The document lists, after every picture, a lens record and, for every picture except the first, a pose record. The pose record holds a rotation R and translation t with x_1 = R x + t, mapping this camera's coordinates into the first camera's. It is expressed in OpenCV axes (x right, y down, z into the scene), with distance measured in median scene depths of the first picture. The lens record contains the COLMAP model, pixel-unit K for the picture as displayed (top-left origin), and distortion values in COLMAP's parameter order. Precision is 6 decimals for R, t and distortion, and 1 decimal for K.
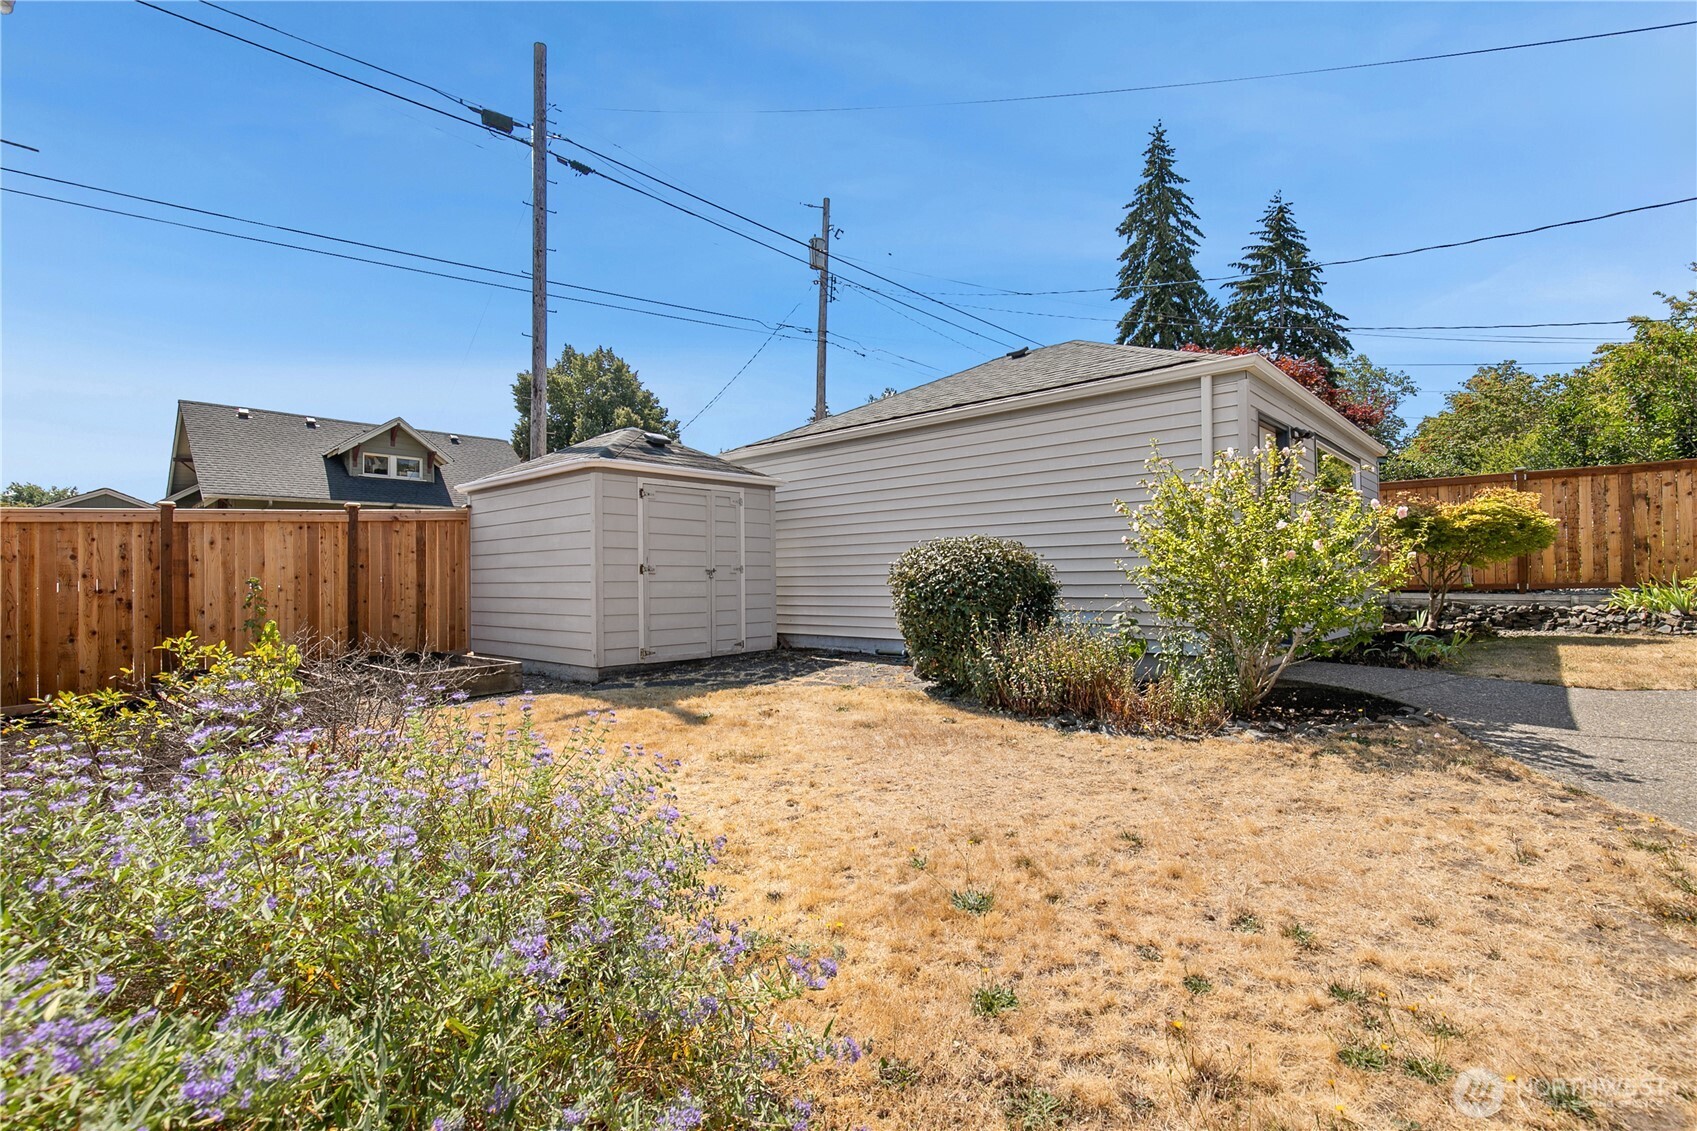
lens RADIAL K [[781.3, 0, 849.2], [0, 781.3, 572.4], [0, 0, 1]] dist [0.001389, 0.000410]
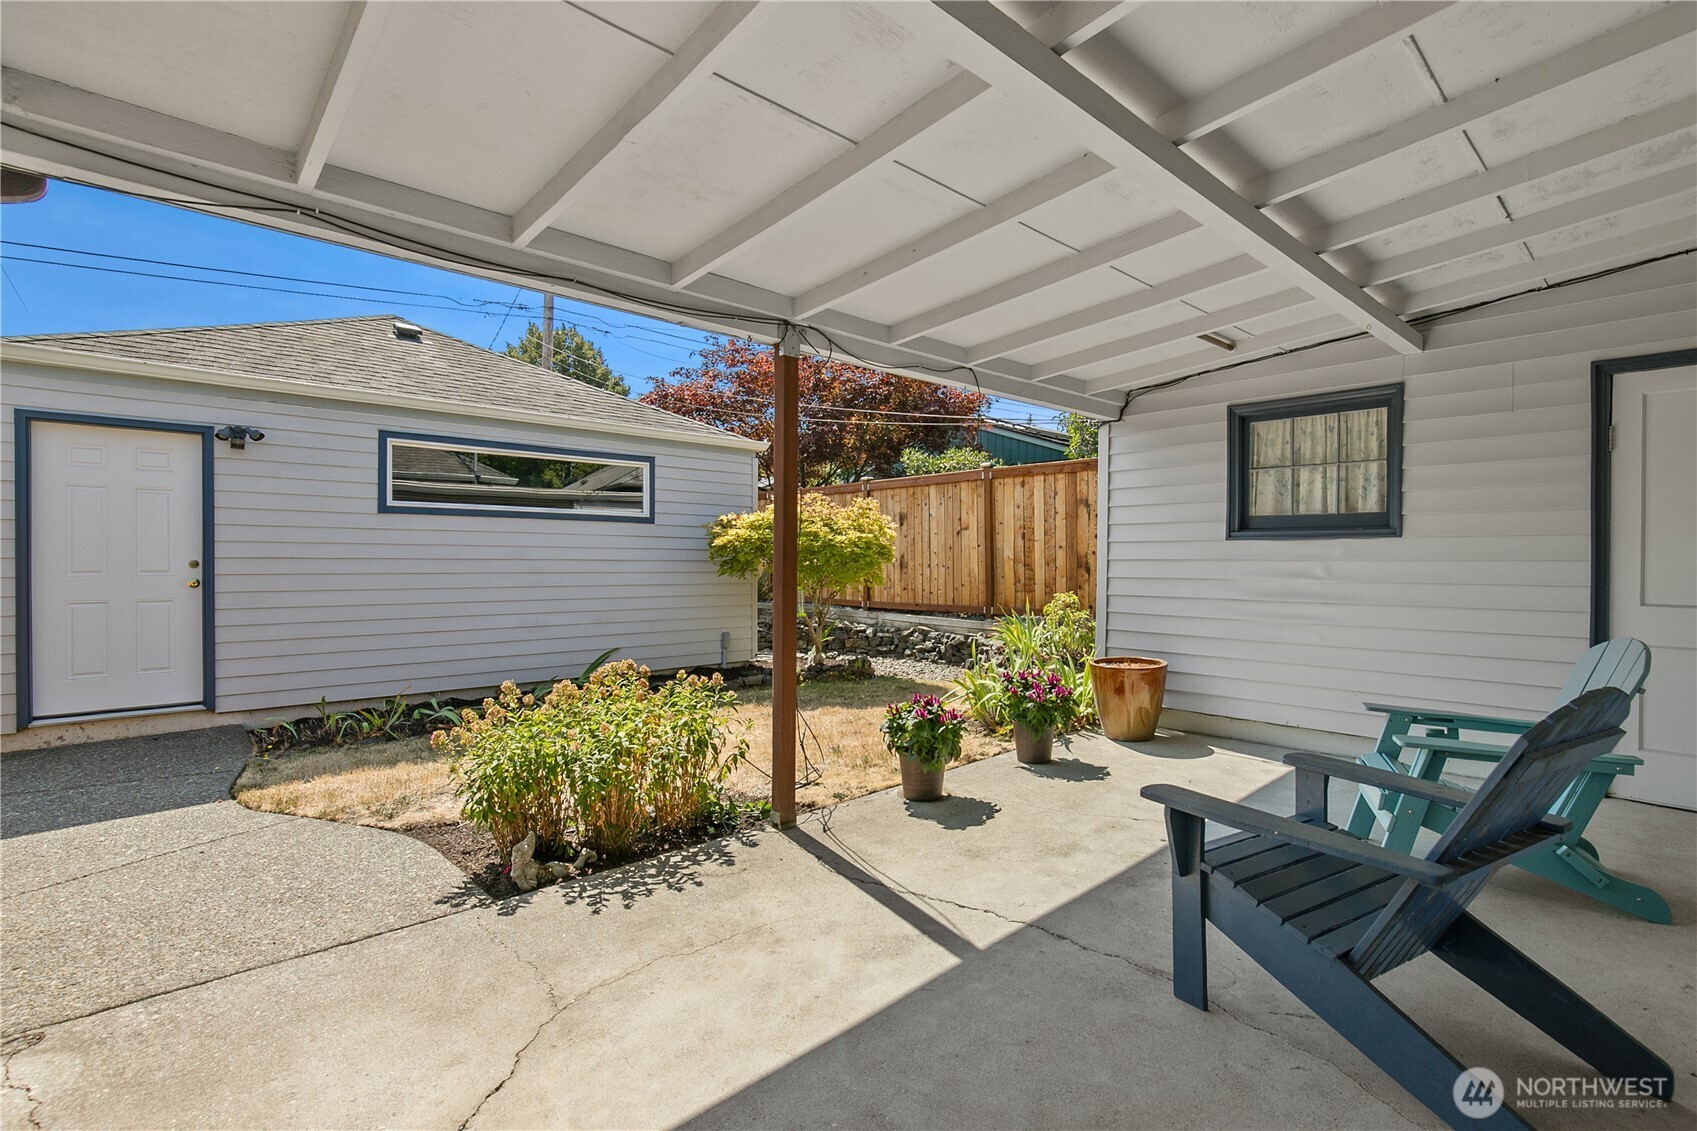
lens RADIAL K [[781.3, 0, 847.5], [0, 781.3, 557.2], [0, 0, 1]] dist [0.001389, 0.000410]
pose [[0.995715, 0.009927, -0.091941, 0.849403], [-0.009283, 0.999929, 0.007433, -0.045393], [0.092009, -0.006548, 0.995737, 0.197991]]
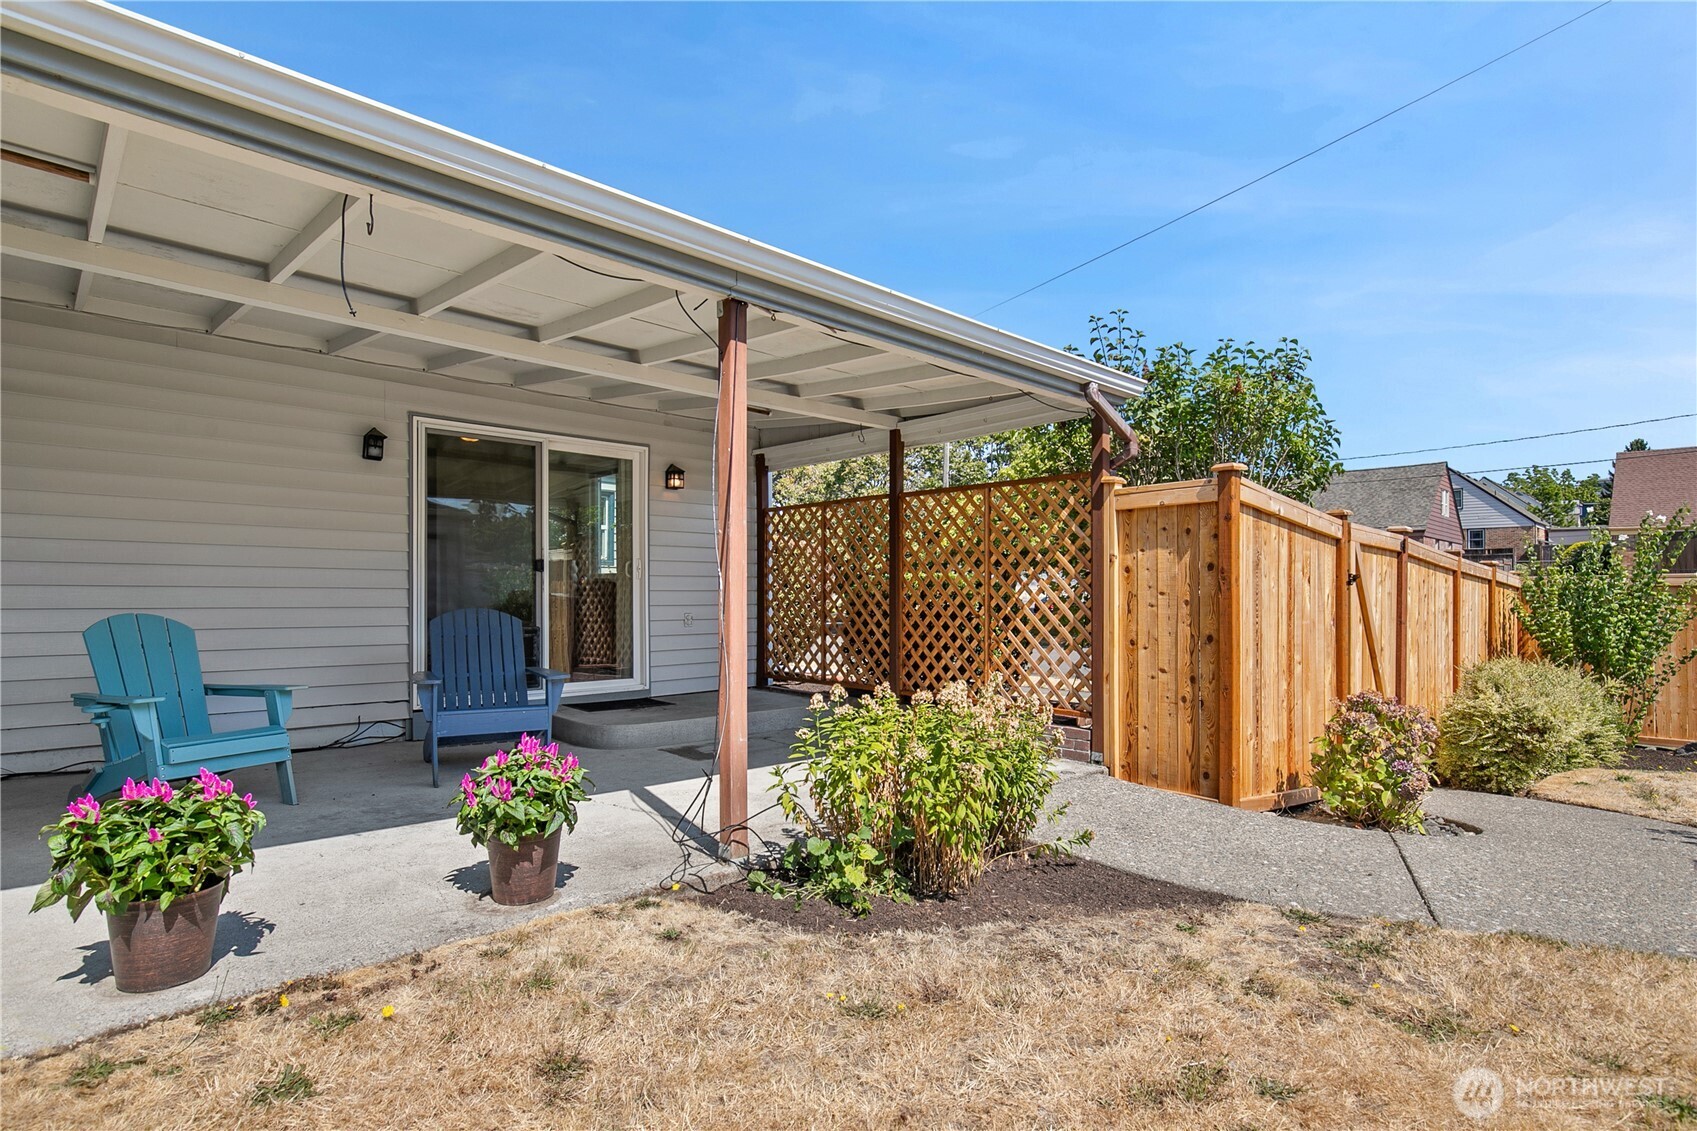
lens RADIAL K [[857.2, 0, 858.5], [0, 857.2, 579.6], [0, 0, 1]] dist [0.001102, 0.000124]
pose [[-0.998244, 0.009452, 0.058473, 0.733388], [0.008062, 0.999680, -0.023969, -0.024469], [-0.058681, -0.023455, -0.998001, 0.811423]]
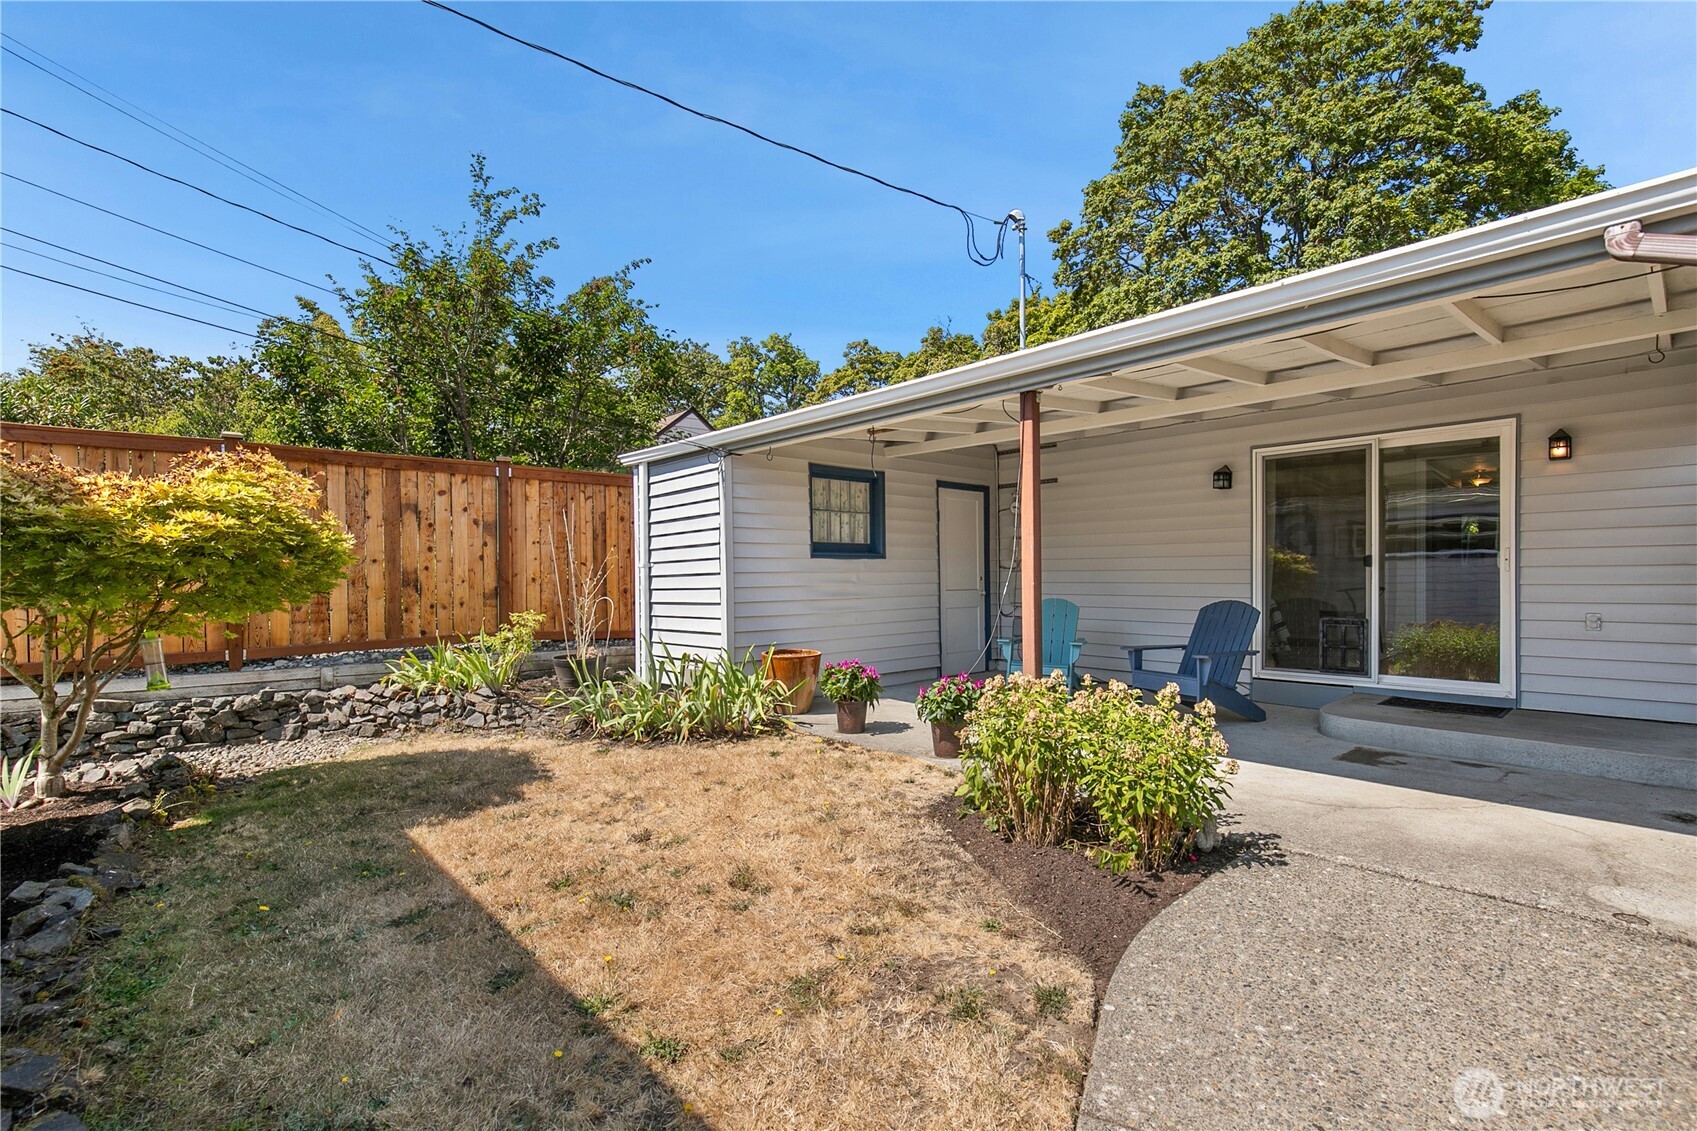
lens RADIAL K [[781.3, 0, 859.7], [0, 781.3, 580.8], [0, 0, 1]] dist [0.001389, 0.000410]
pose [[0.097286, 0.002546, 0.995253, 0.397407], [0.000811, 0.999996, -0.002637, -0.033665], [-0.995256, 0.001064, 0.097284, 0.561931]]
